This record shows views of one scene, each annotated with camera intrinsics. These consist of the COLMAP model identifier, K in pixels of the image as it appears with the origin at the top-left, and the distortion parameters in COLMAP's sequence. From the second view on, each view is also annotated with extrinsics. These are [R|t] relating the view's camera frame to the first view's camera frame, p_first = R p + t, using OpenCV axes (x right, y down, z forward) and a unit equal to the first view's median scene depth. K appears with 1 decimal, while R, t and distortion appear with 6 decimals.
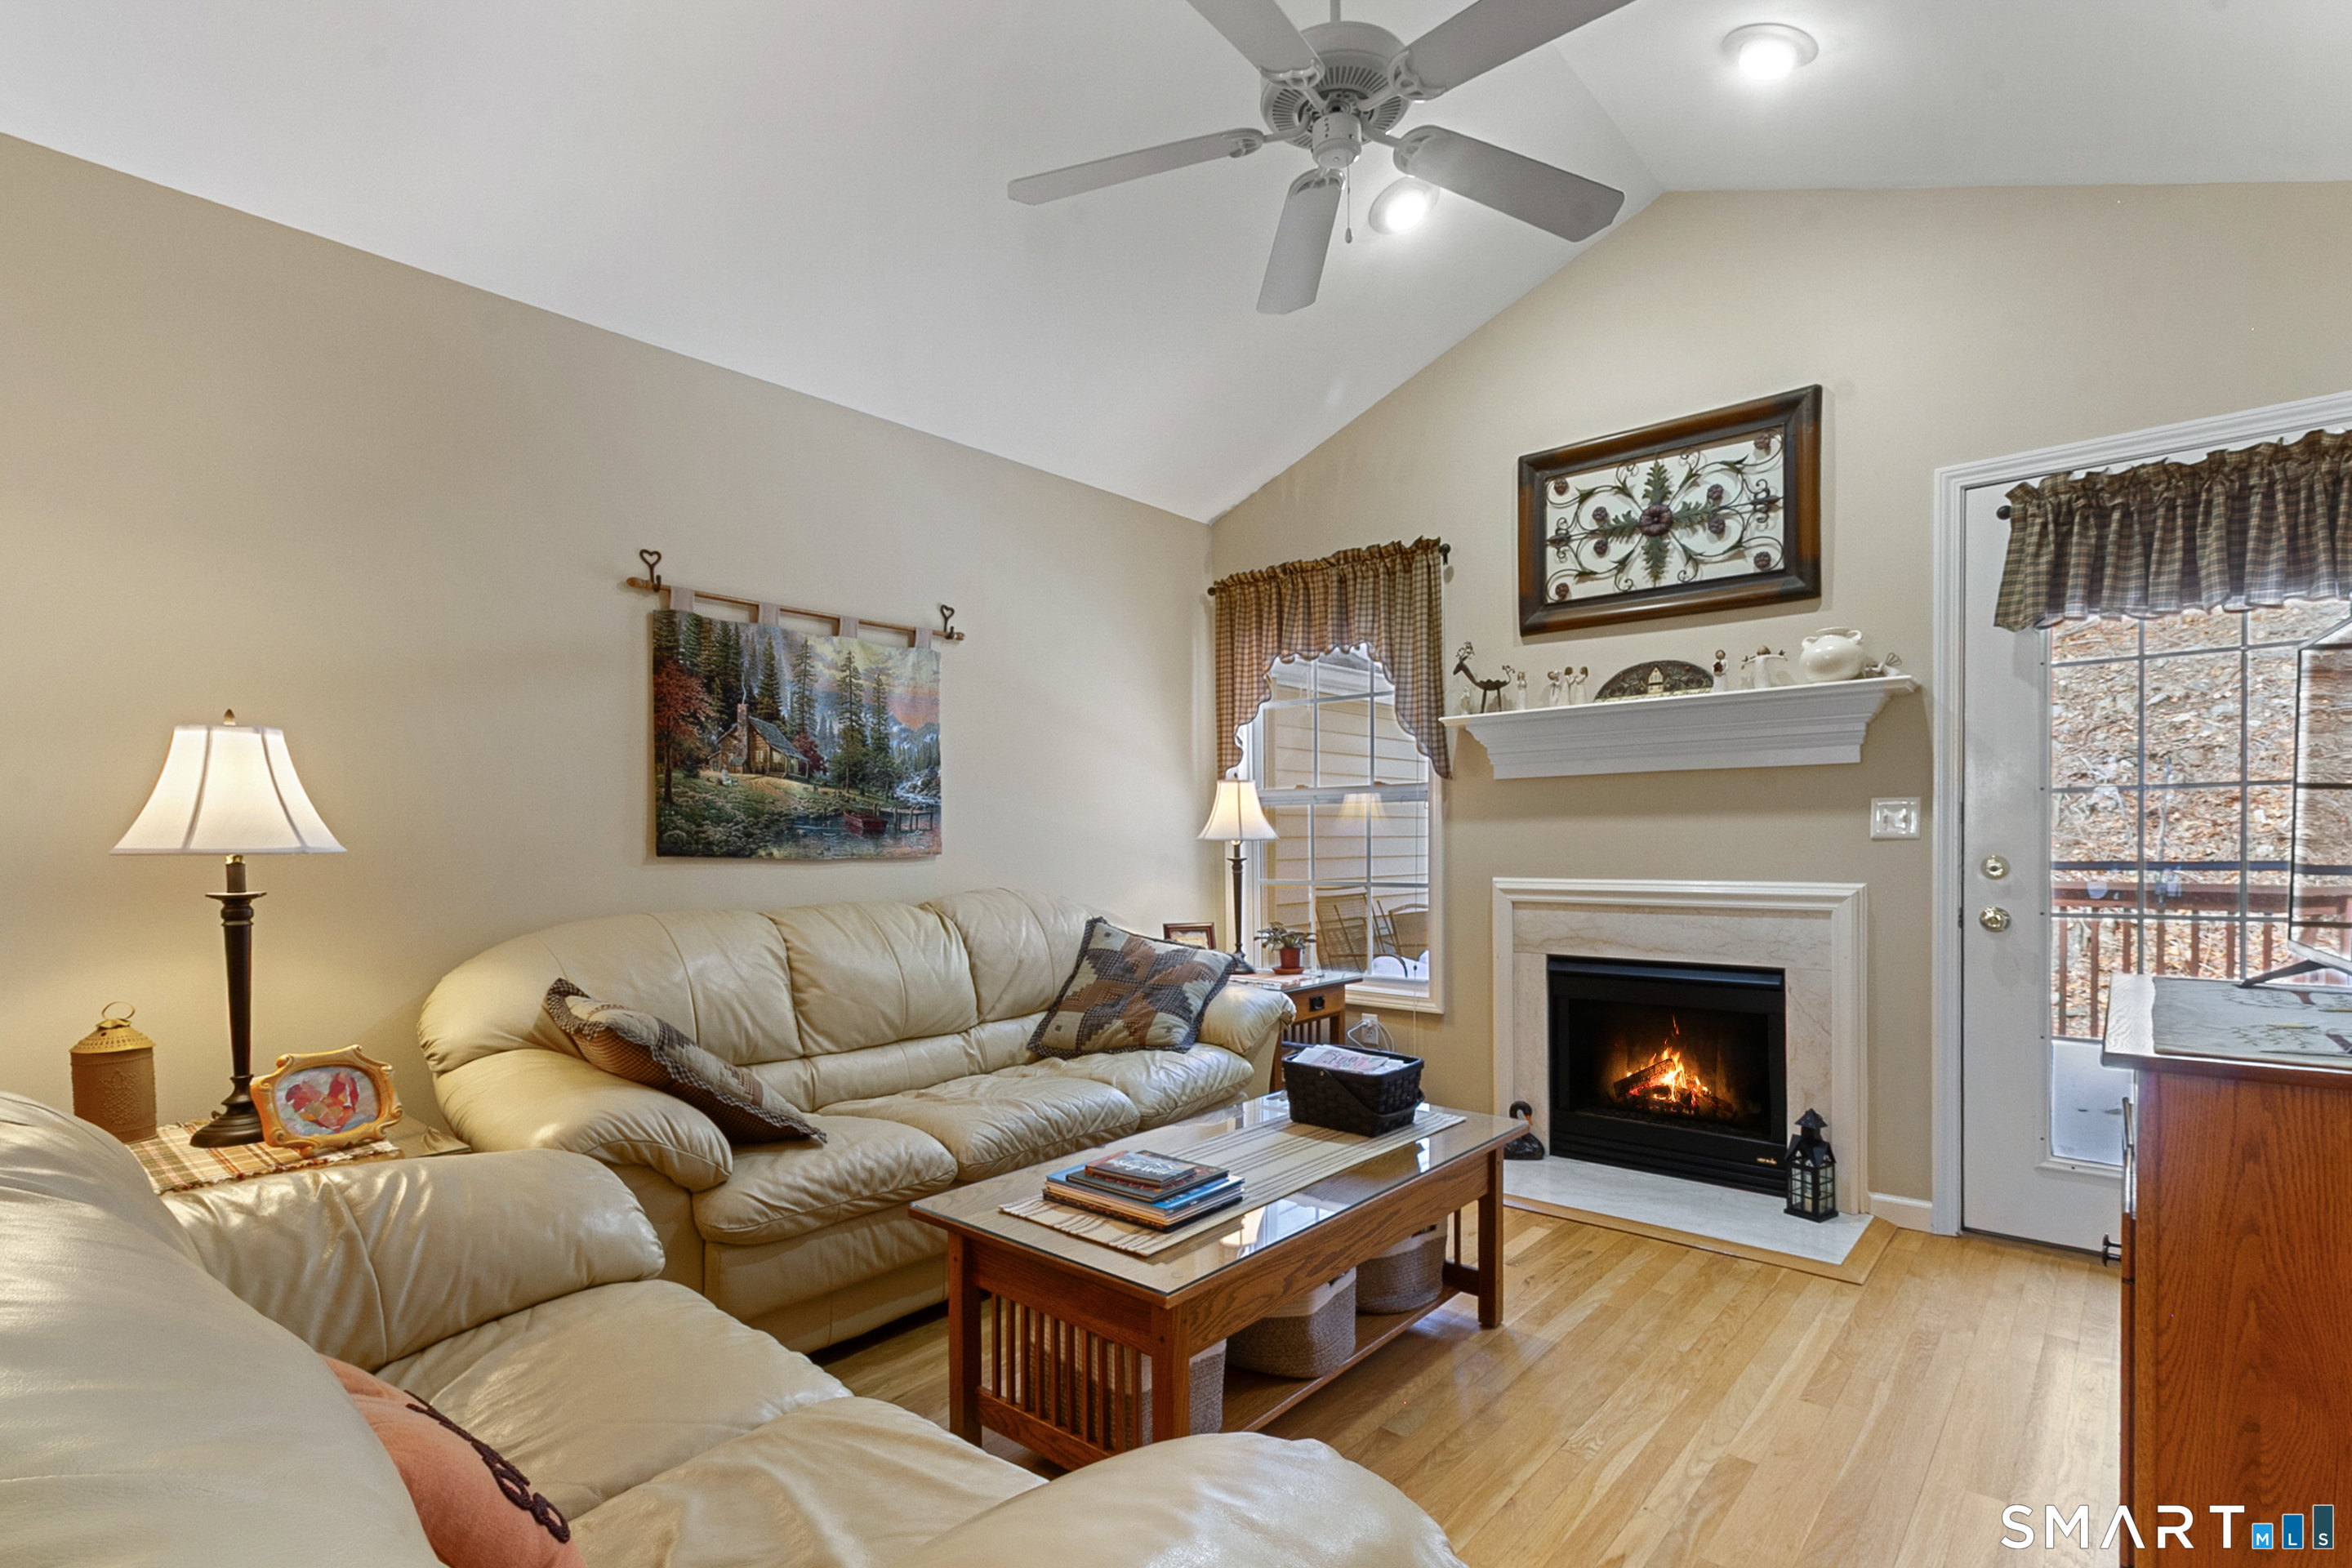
lens RADIAL K [[1113.2, 0, 1165.2], [0, 1113.2, 853.6], [0, 0, 1]] dist [0.001020, 0.000274]
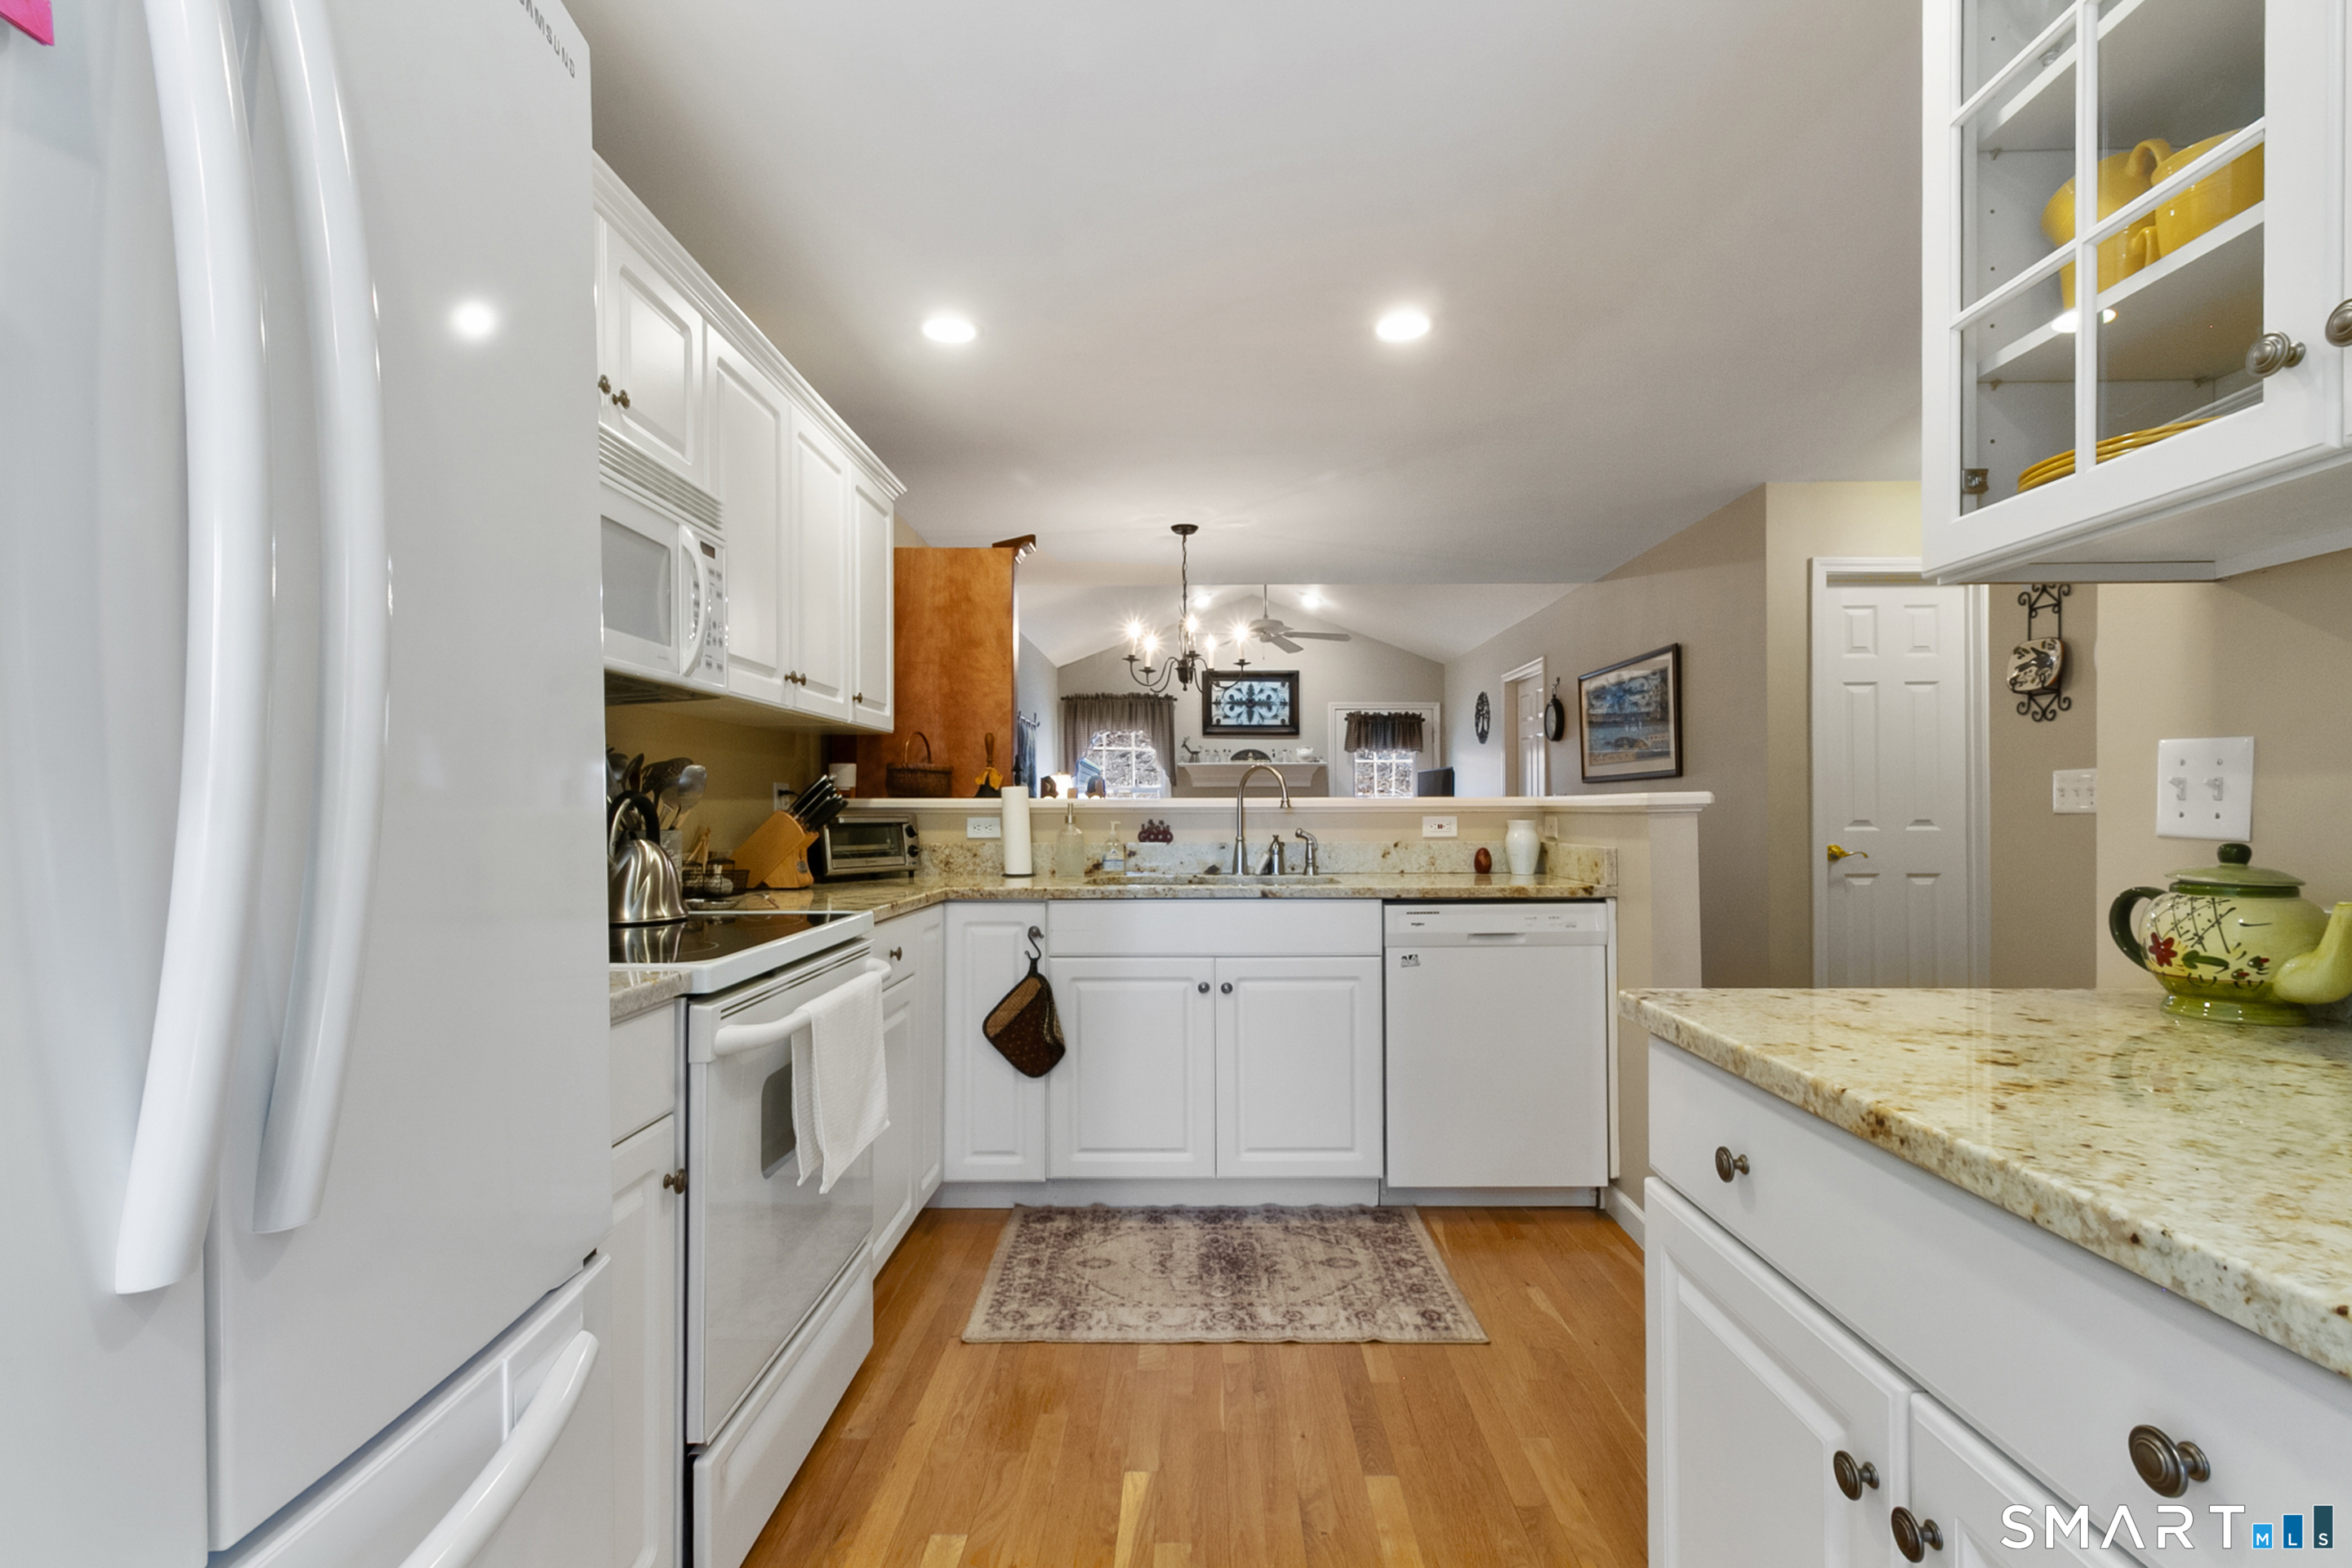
lens RADIAL K [[1113.2, 0, 1177.4], [0, 1113.2, 797.5], [0, 0, 1]] dist [0.001020, 0.000274]
pose [[0.757811, 0.011036, 0.652380, -1.645073], [0.006721, 0.999672, -0.024718, 0.027033], [-0.652439, 0.023116, 0.757488, -1.119921]]
